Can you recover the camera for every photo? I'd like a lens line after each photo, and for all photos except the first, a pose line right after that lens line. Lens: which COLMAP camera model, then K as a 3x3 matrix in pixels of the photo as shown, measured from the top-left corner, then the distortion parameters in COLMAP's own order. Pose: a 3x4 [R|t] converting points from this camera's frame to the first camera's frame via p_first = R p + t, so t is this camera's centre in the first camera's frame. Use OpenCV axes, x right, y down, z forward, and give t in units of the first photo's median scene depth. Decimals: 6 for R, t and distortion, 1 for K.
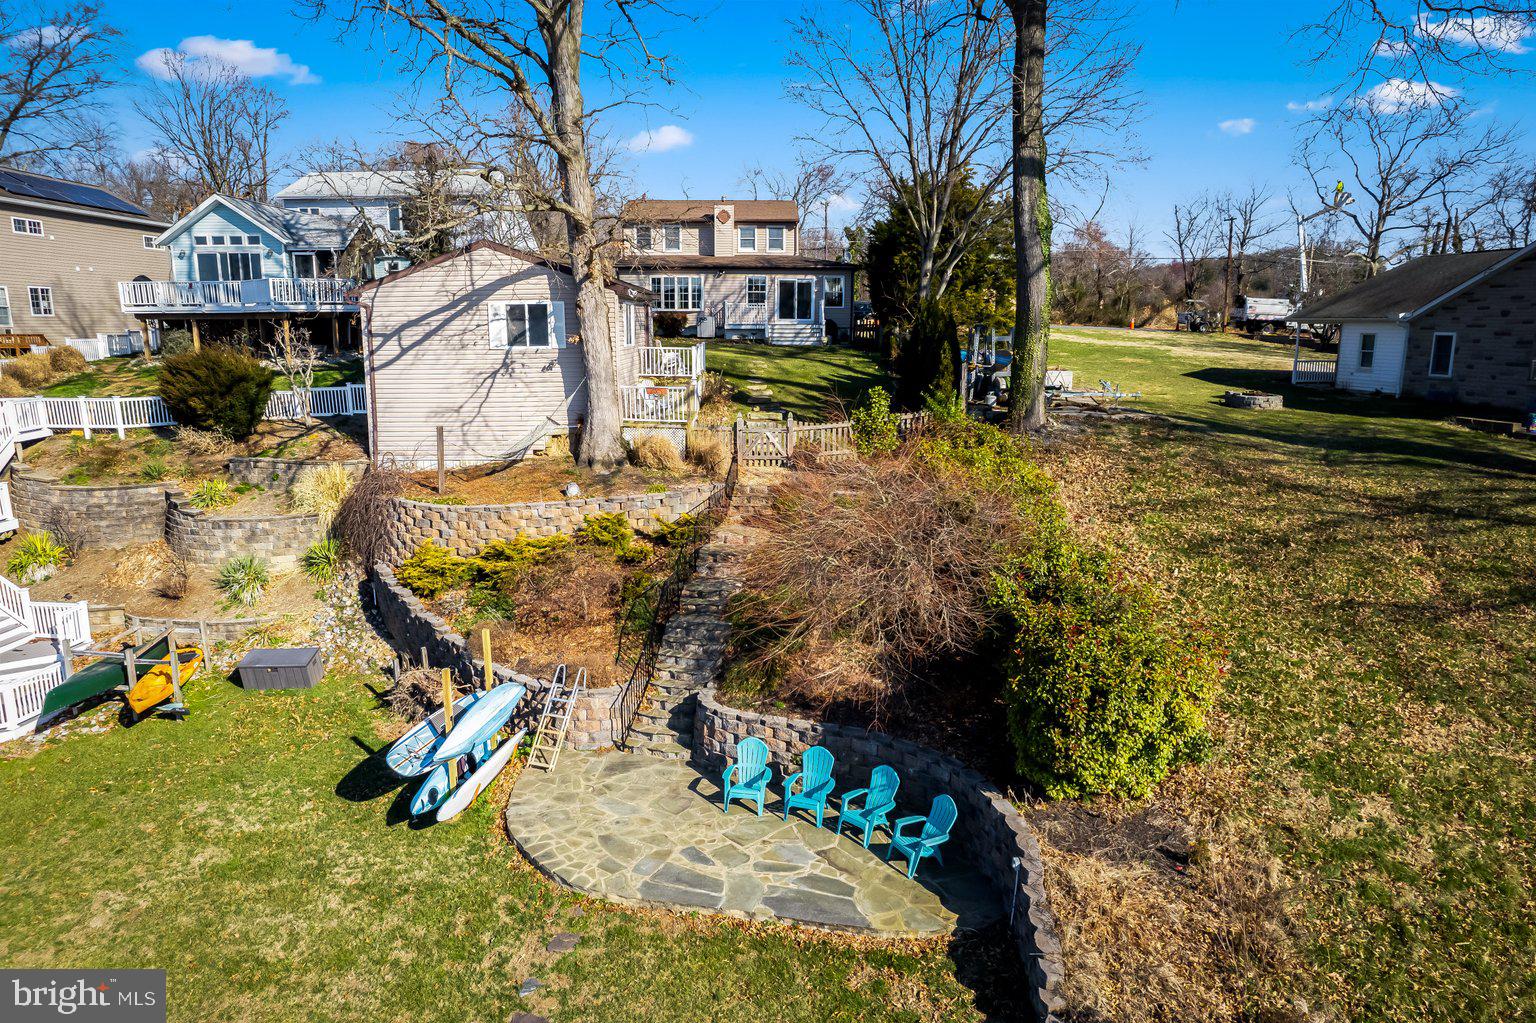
lens RADIAL K [[984.6, 0, 755.3], [0, 984.6, 524.0], [0, 0, 1]] dist [-0.069929, 0.055149]
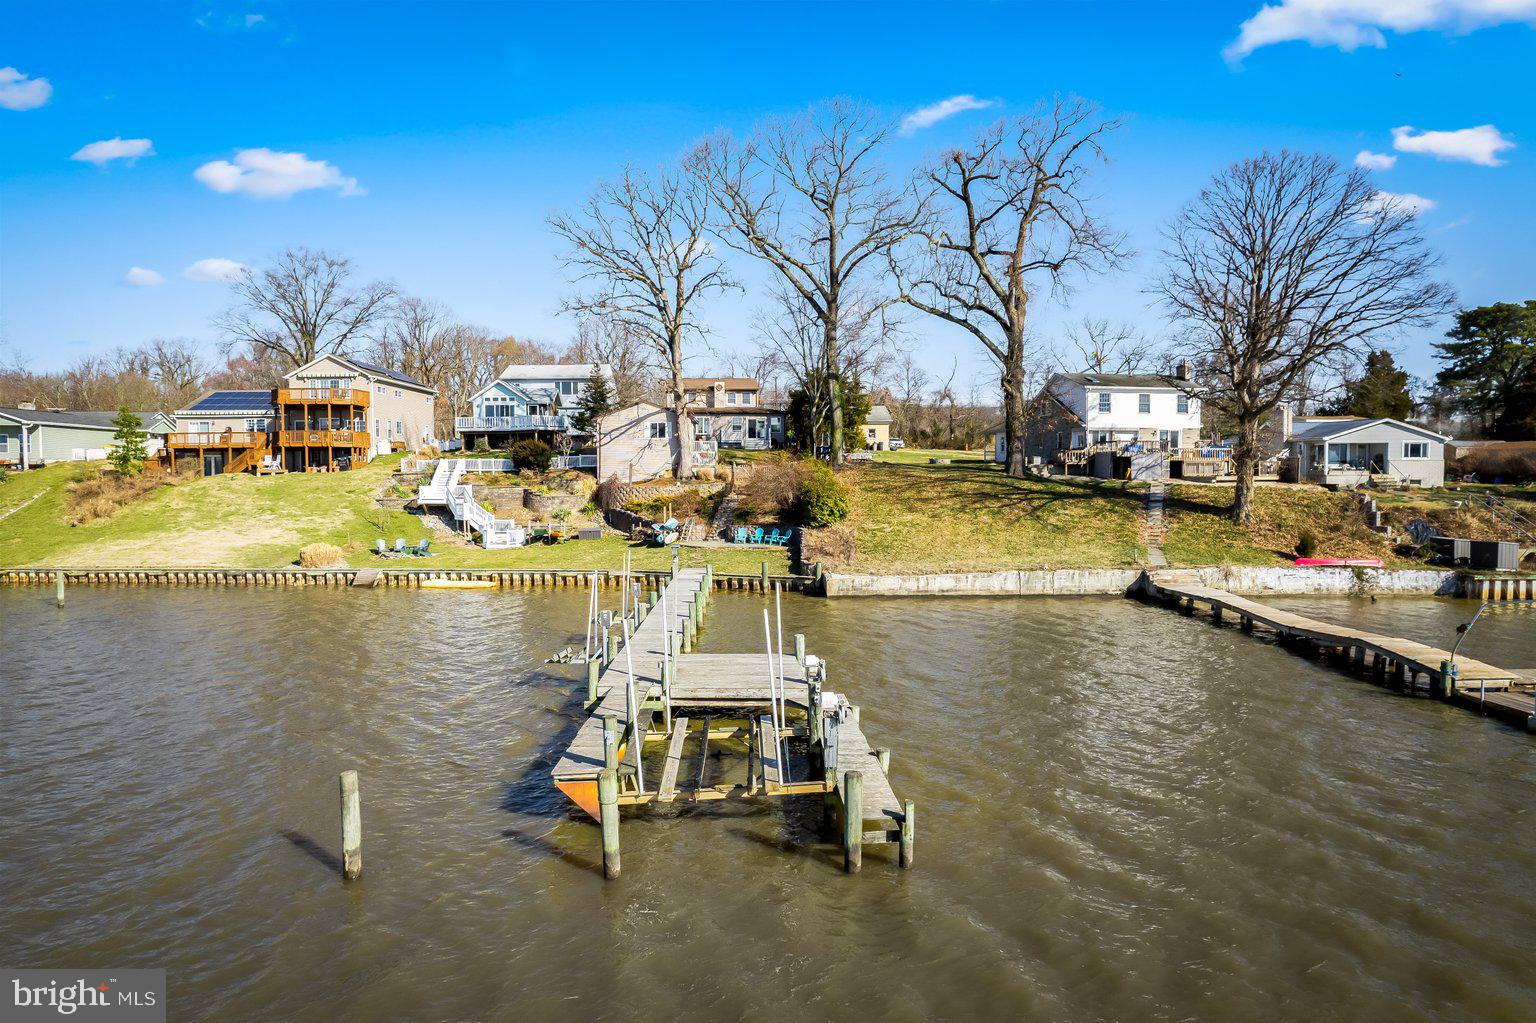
lens RADIAL K [[984.6, 0, 765.1], [0, 984.6, 511.1], [0, 0, 1]] dist [-0.069929, 0.055149]
pose [[0.999140, -0.006071, 0.041006, -0.044625], [0.012718, 0.986406, -0.163832, 0.488817], [-0.039454, 0.164212, 0.985636, -1.743650]]
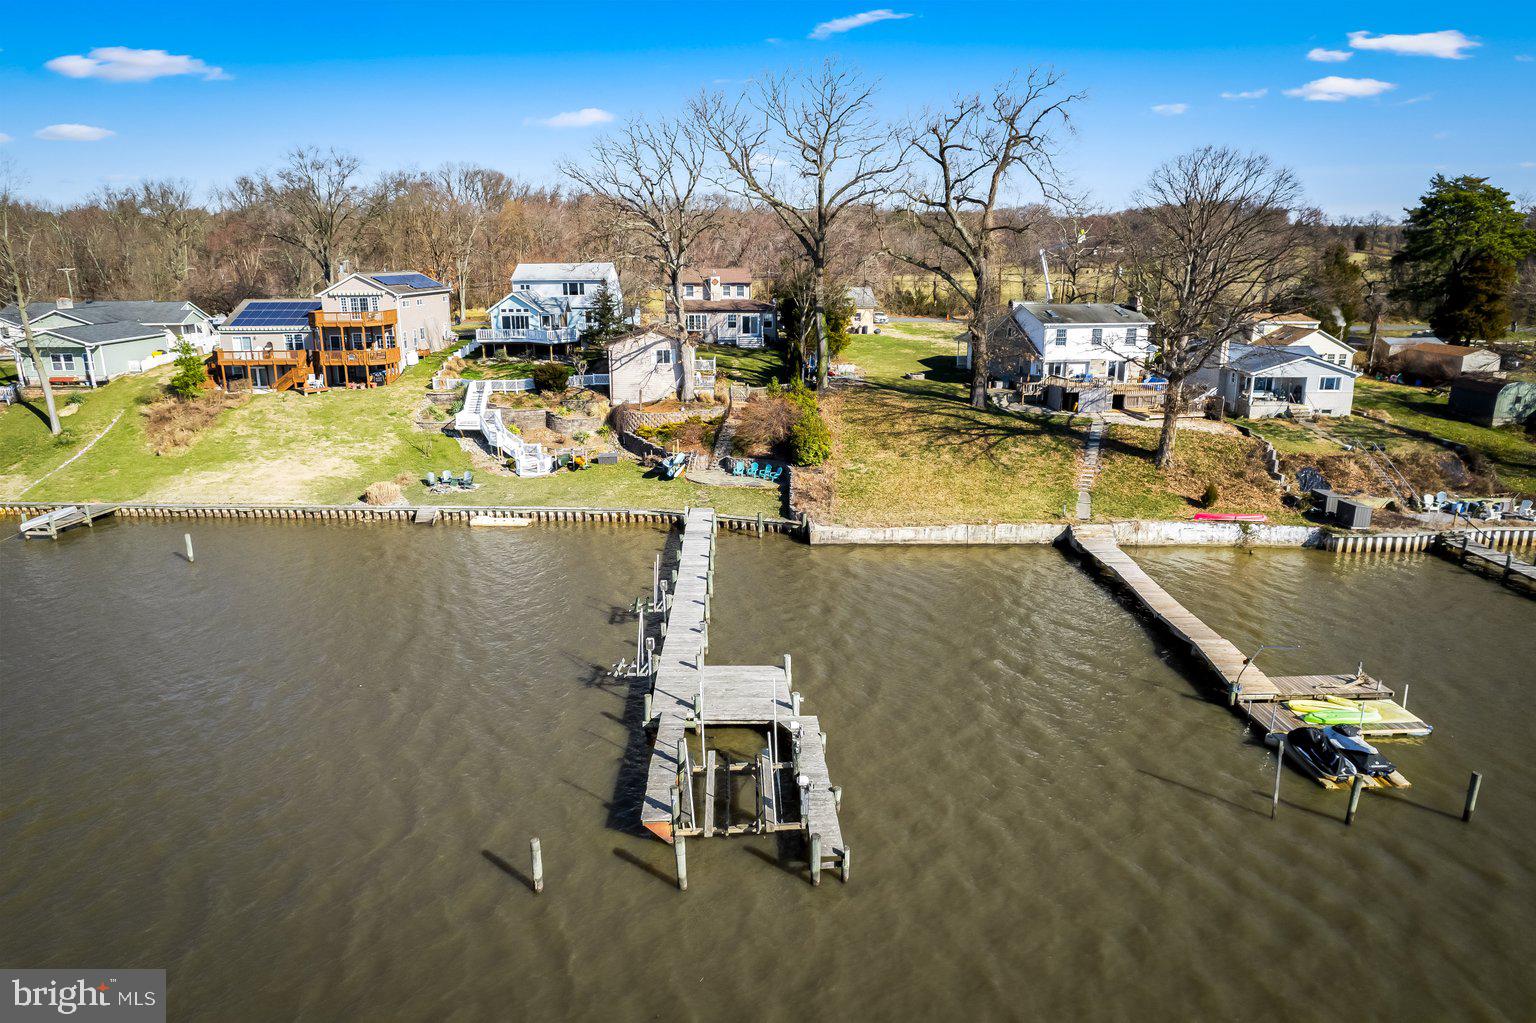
lens RADIAL K [[984.6, 0, 765.3], [0, 984.6, 510.4], [0, 0, 1]] dist [-0.069929, 0.055149]
pose [[0.998670, -0.015270, 0.049244, -0.069773], [0.012905, 0.998765, 0.047977, 0.141309], [-0.049916, -0.047278, 0.997634, -2.178830]]
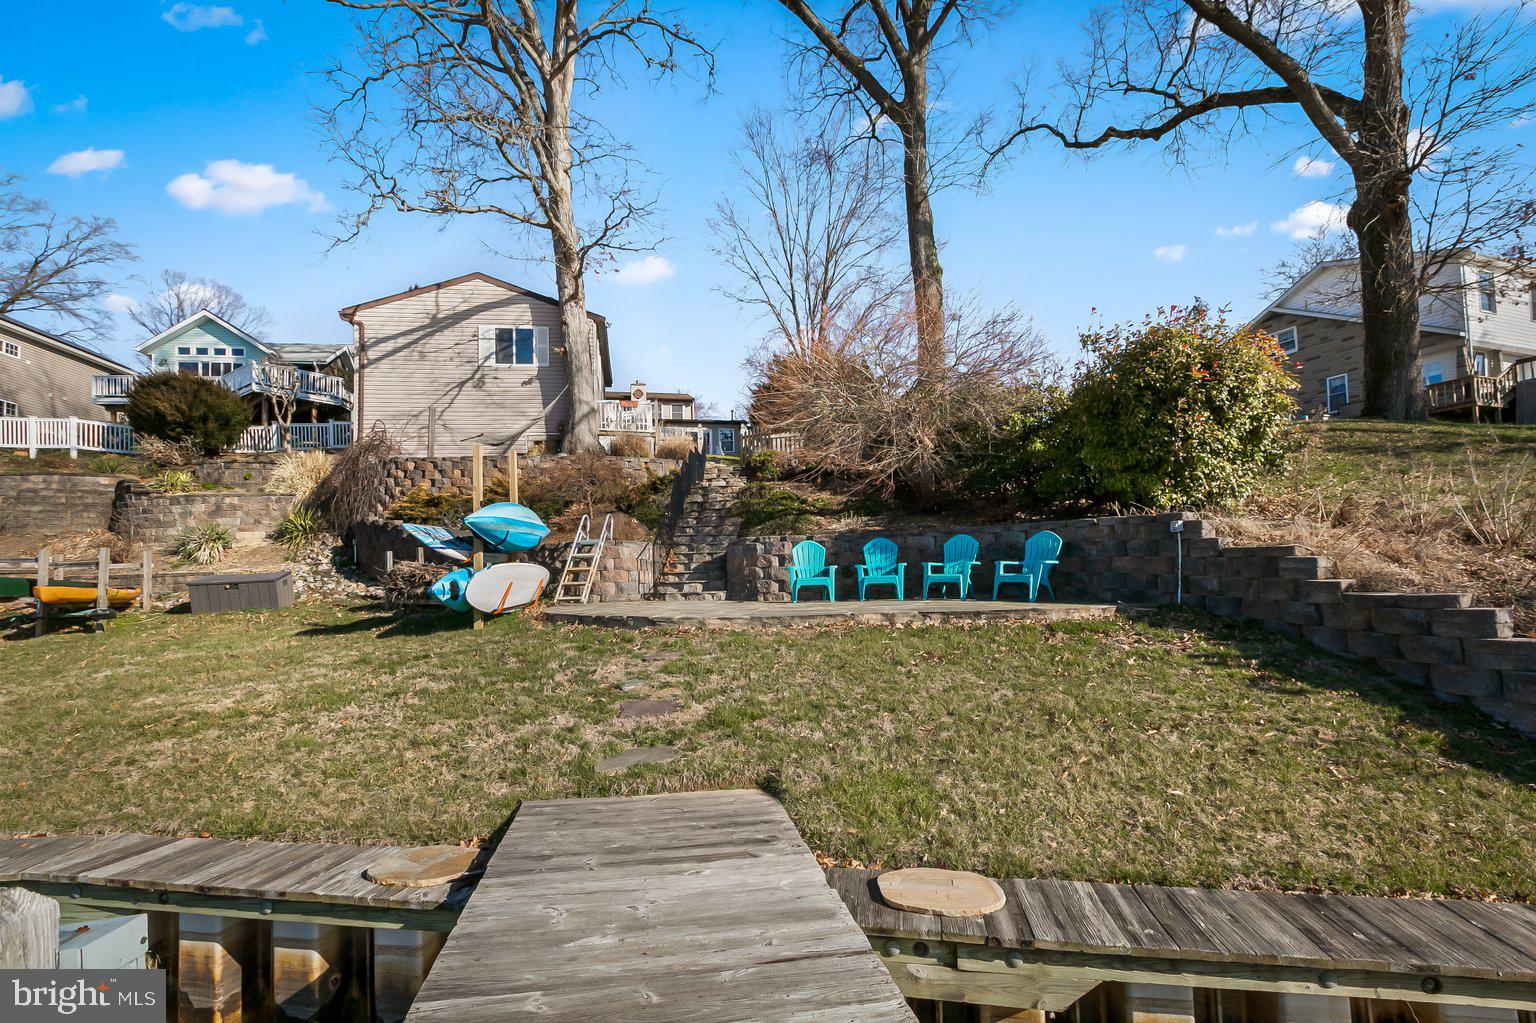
lens RADIAL K [[716.7, 0, 762.3], [0, 716.7, 527.2], [0, 0, 1]] dist [0.003414, -0.002361]
pose [[0.981498, -0.015358, 0.190856, -0.112580], [0.066094, 0.962685, -0.262430, 0.242000], [-0.179704, 0.270189, 0.945888, 0.212802]]
